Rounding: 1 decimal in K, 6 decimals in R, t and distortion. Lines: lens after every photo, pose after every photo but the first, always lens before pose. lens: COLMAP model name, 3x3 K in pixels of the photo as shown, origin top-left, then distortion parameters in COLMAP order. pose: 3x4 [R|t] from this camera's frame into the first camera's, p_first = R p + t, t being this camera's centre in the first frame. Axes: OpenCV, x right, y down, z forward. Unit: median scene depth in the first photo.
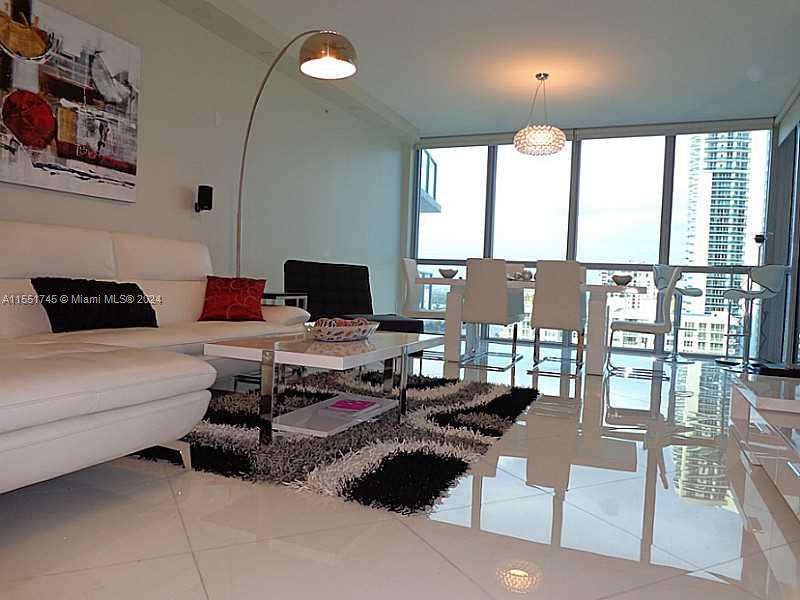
lens RADIAL K [[586.5, 0, 400.1], [0, 586.5, 303.0], [0, 0, 1]] dist [-0.008205, -0.003779]
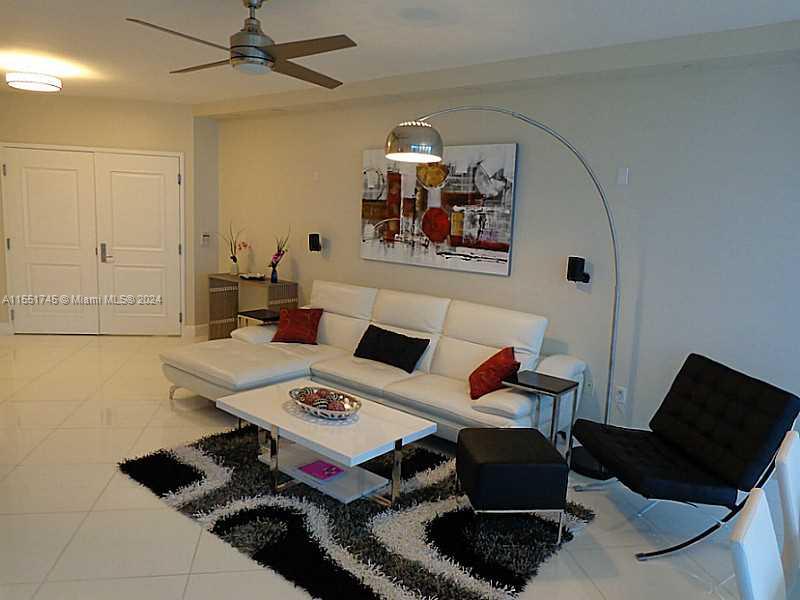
lens RADIAL K [[586.5, 0, 400.3], [0, 586.5, 296.9], [0, 0, 1]] dist [-0.008205, -0.003779]
pose [[-0.309496, 0.092446, -0.946396, 0.814323], [-0.092266, 0.987647, 0.126648, -0.284429], [0.946414, 0.126517, -0.297143, 1.266226]]
